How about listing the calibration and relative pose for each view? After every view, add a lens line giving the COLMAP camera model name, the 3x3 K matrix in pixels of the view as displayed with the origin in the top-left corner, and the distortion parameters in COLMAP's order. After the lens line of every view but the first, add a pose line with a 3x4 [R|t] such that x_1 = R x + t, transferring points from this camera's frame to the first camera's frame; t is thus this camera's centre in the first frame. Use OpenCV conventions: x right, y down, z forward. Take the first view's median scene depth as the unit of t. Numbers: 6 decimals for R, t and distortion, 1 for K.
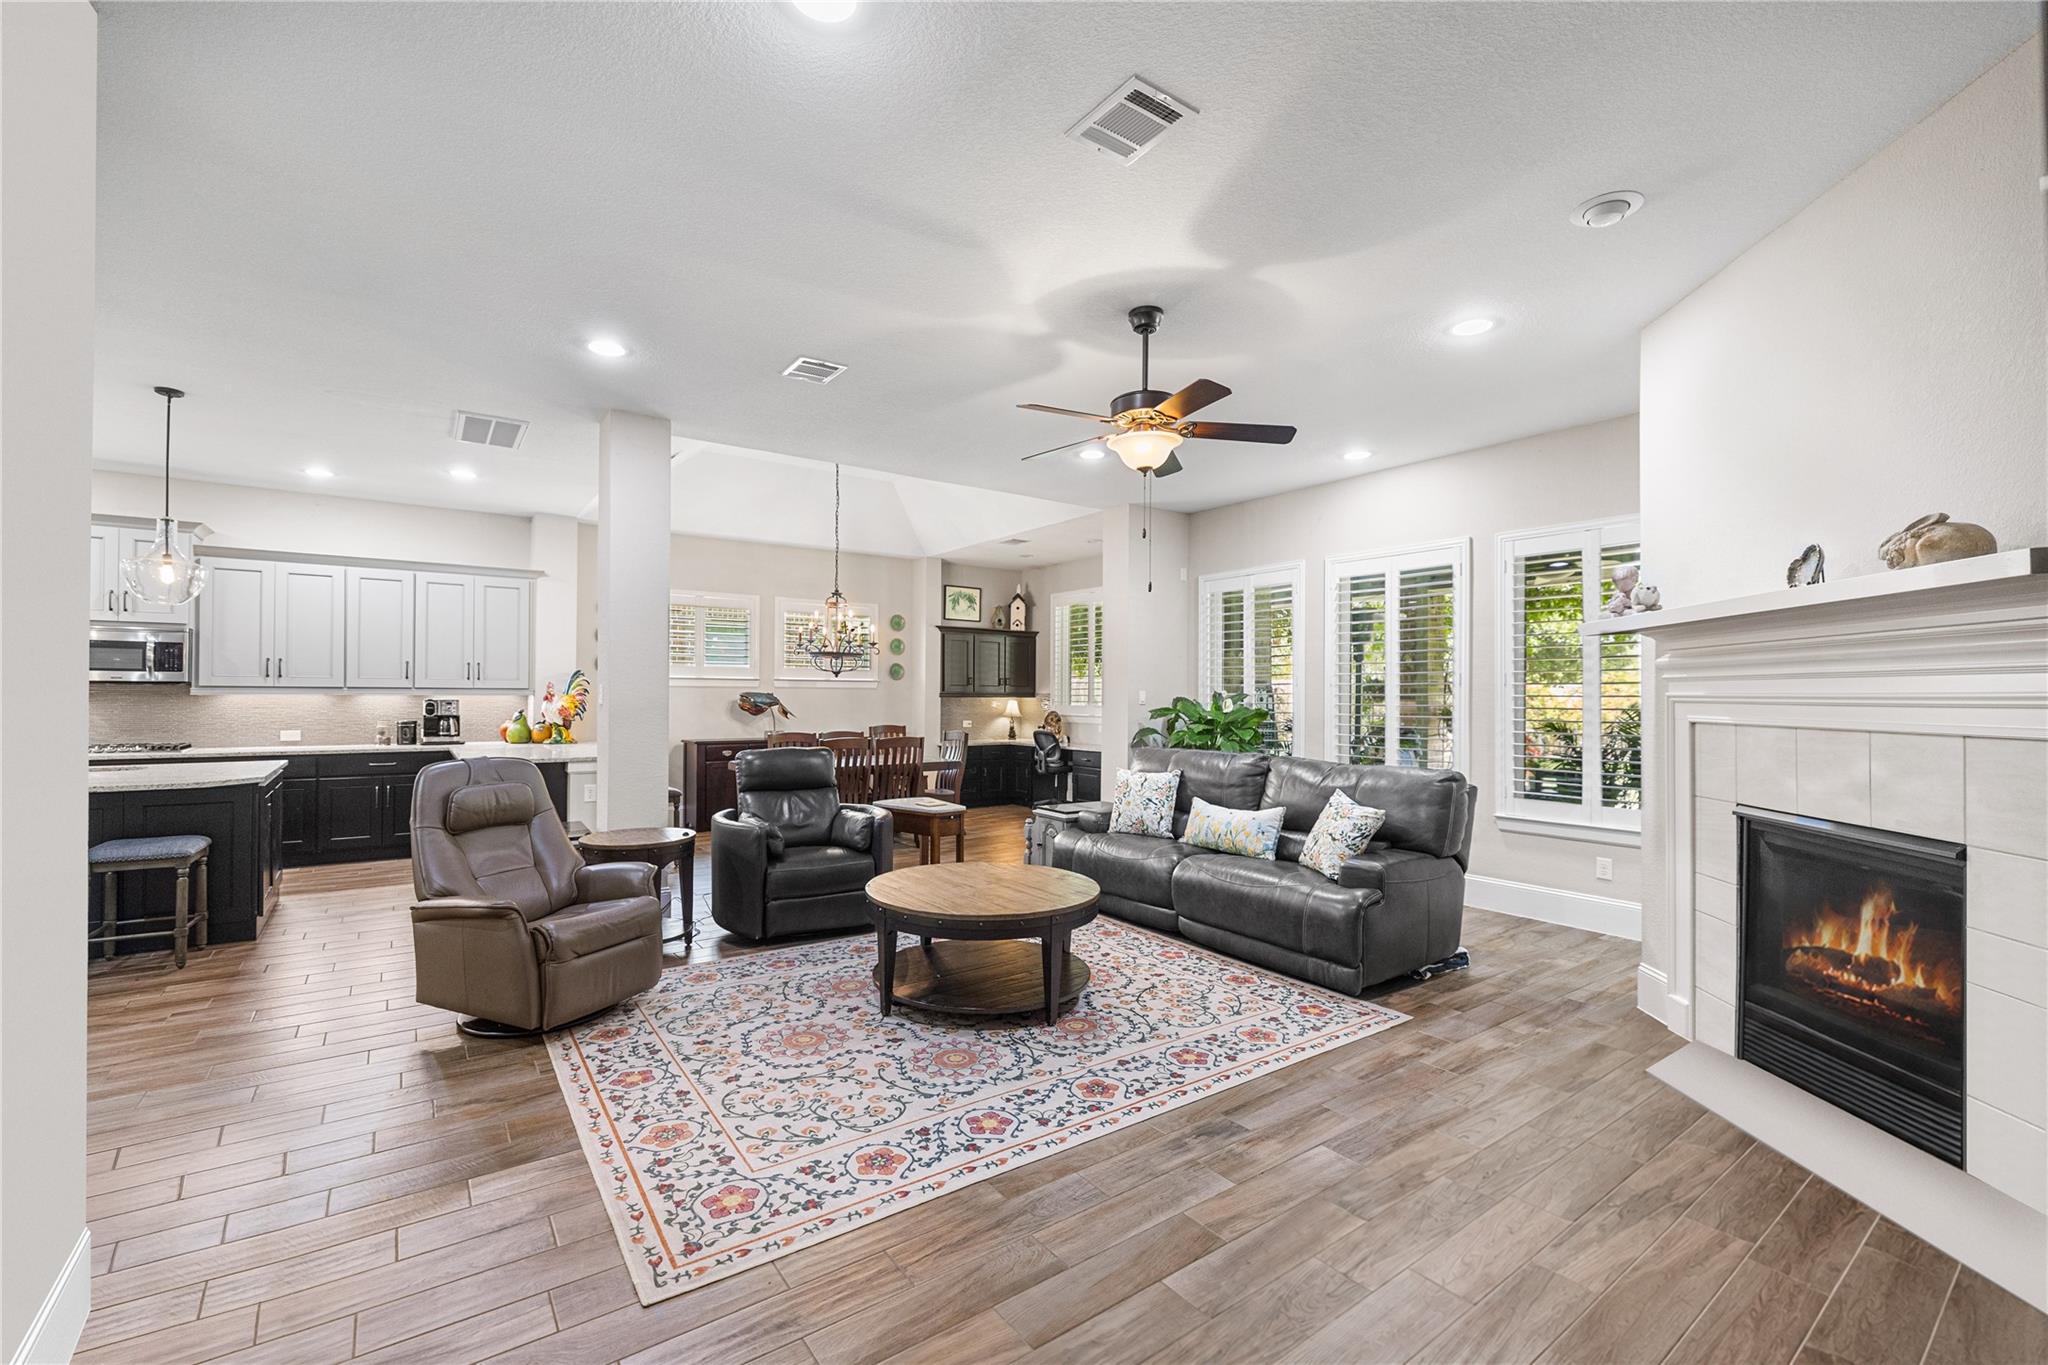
lens RADIAL K [[861.4, 0, 1011.5], [0, 861.4, 687.2], [0, 0, 1]] dist [0.001131, 0.000548]
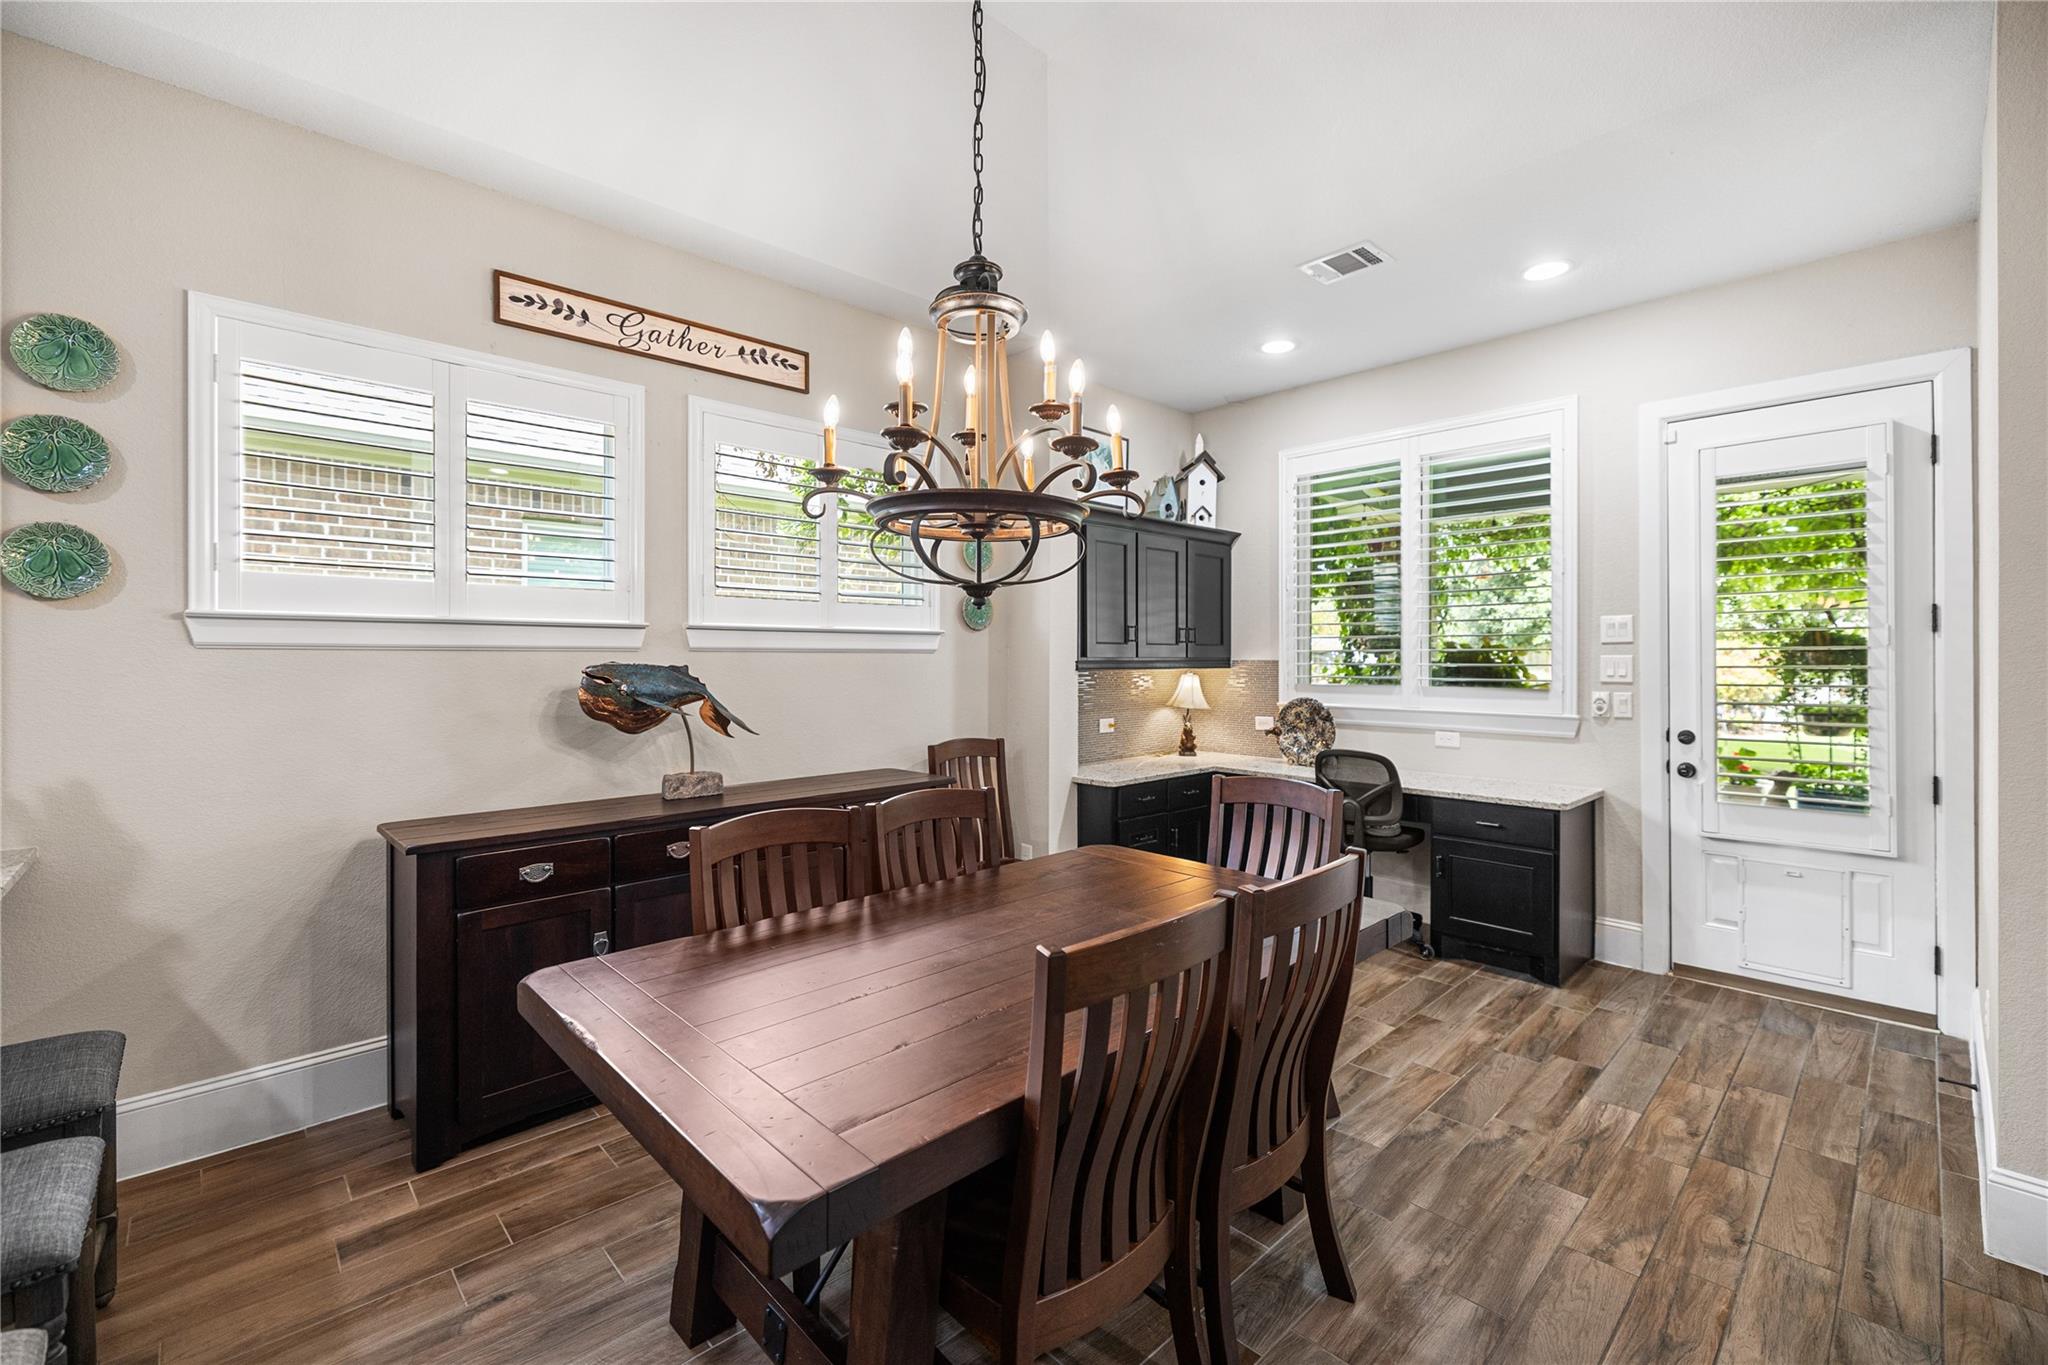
lens RADIAL K [[861.4, 0, 1012.2], [0, 861.4, 661.6], [0, 0, 1]] dist [0.001131, 0.000548]
pose [[0.991580, -0.004112, 0.129427, -0.449694], [0.001912, 0.999852, 0.017119, -0.000977], [-0.129478, -0.016727, 0.991441, 1.498228]]
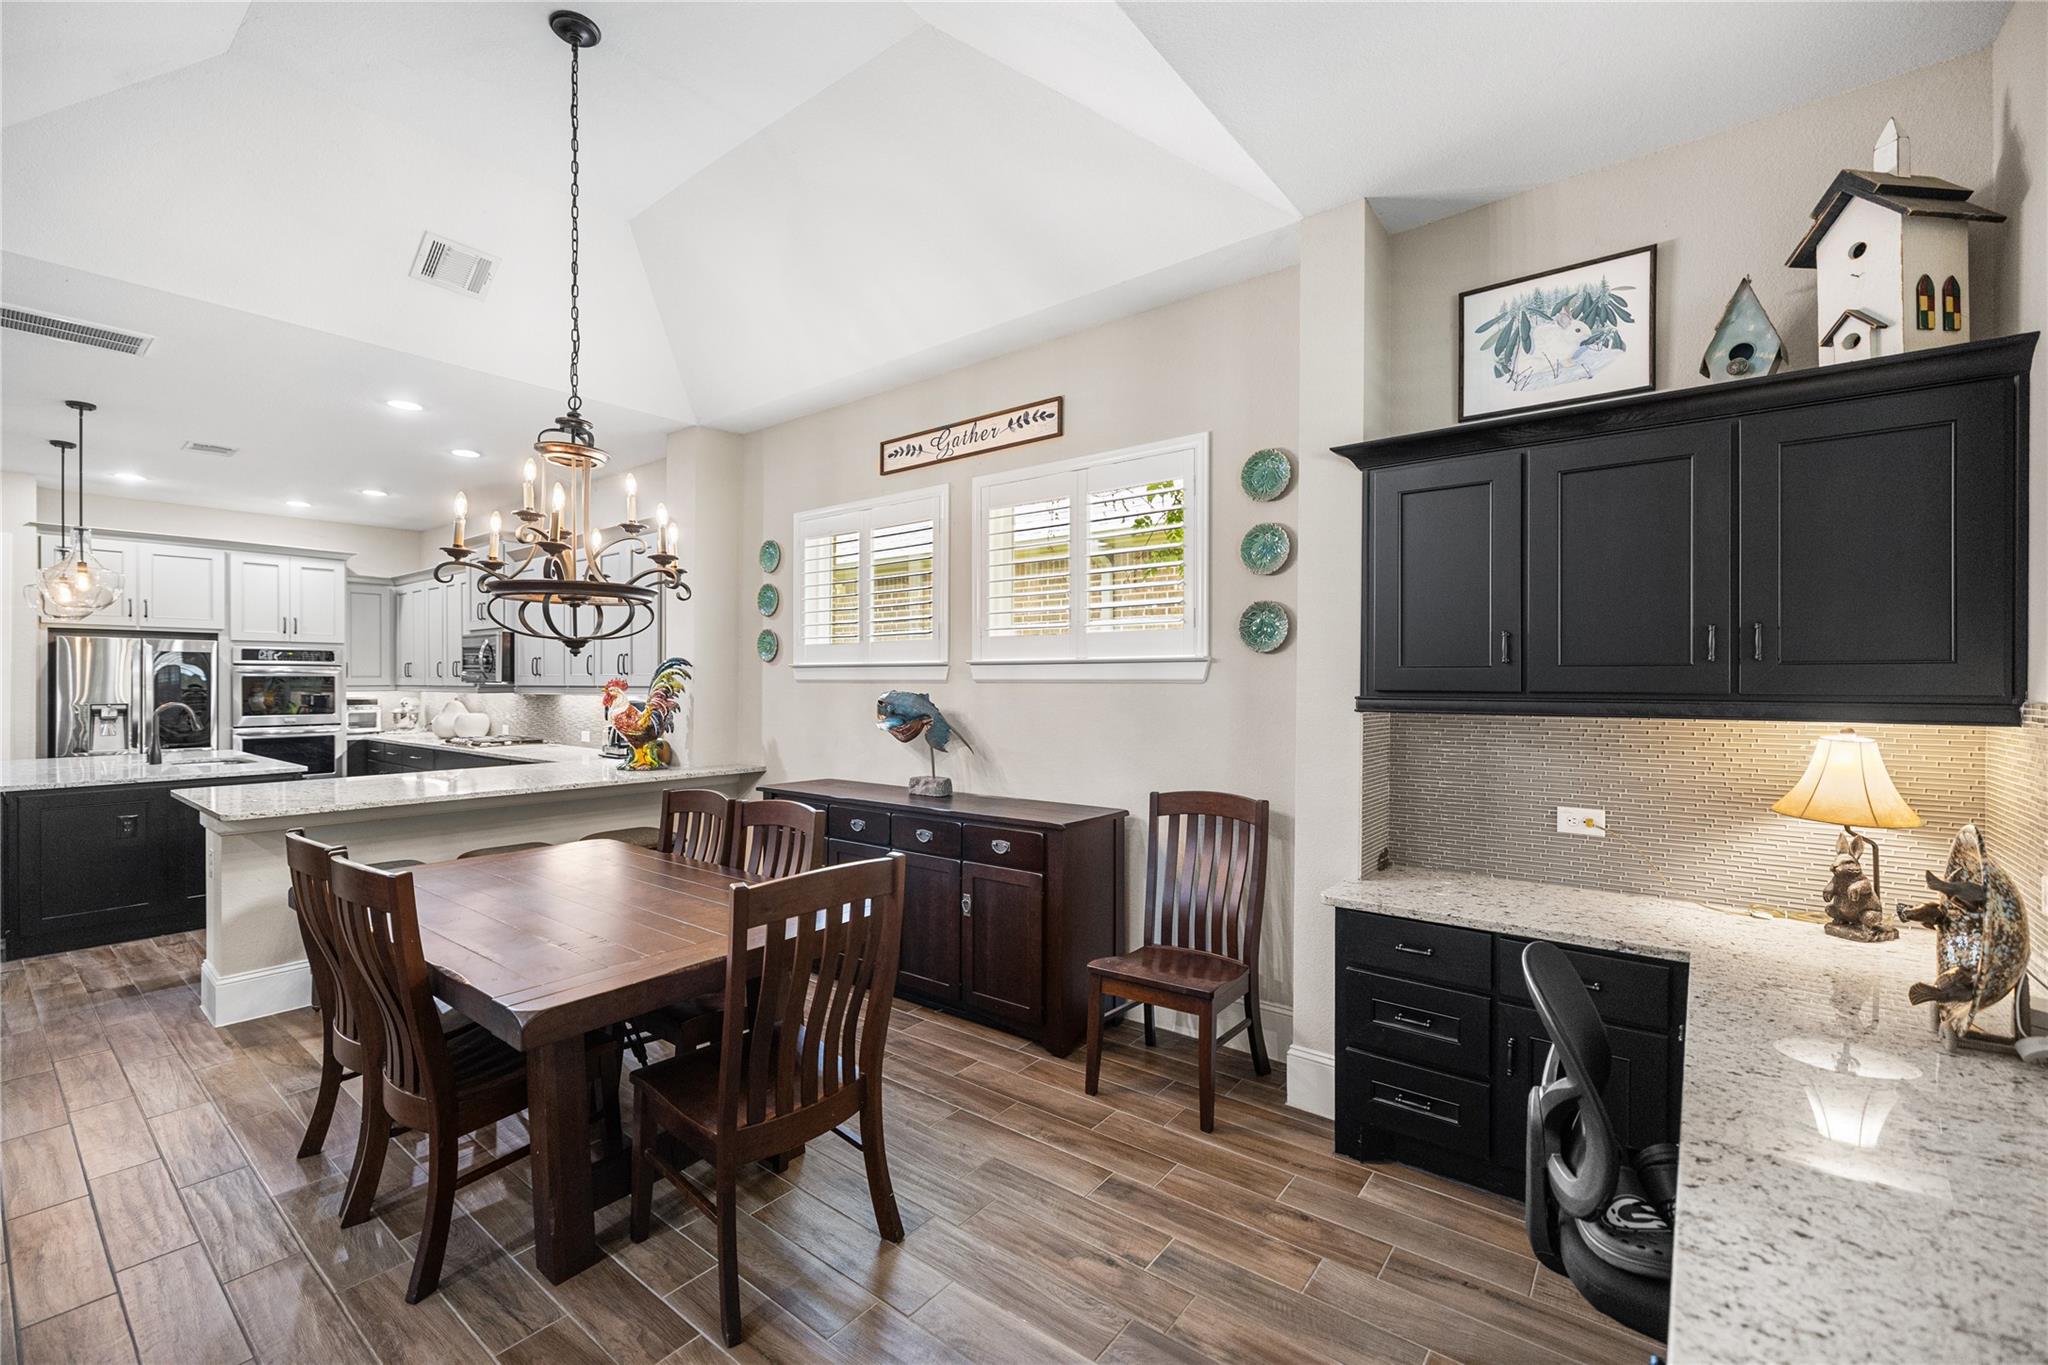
lens RADIAL K [[861.4, 0, 1013.2], [0, 861.4, 679.0], [0, 0, 1]] dist [0.001131, 0.000548]
pose [[0.277424, -0.010195, -0.960693, 0.384343], [0.010717, 0.999914, -0.007517, 0.006173], [0.960688, -0.008210, 0.277509, 2.145867]]
